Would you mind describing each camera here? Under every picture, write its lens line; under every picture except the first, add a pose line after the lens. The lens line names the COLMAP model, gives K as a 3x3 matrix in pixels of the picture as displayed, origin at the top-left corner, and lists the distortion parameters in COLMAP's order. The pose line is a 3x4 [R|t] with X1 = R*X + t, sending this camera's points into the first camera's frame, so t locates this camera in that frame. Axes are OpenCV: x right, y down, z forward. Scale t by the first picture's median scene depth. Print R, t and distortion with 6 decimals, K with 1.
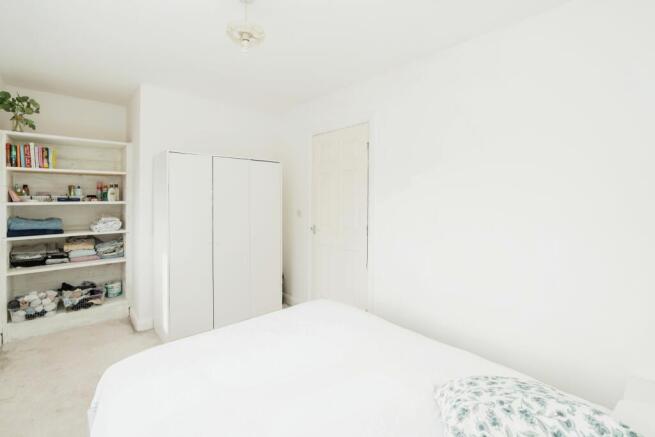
lens RADIAL K [[289.2, 0, 326.3], [0, 289.2, 211.2], [0, 0, 1]] dist [0.000703, -0.000229]
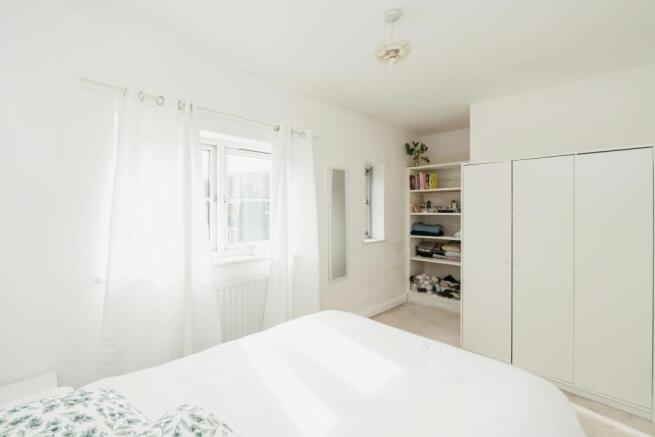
lens RADIAL K [[296.7, 0, 325.9], [0, 296.7, 218.7], [0, 0, 1]] dist [-0.000100, -0.000054]
pose [[0.063891, 0.026386, -0.997608, 0.443257], [-0.048237, 0.998564, 0.023322, -0.012523], [0.996790, 0.046632, 0.065072, 0.399383]]
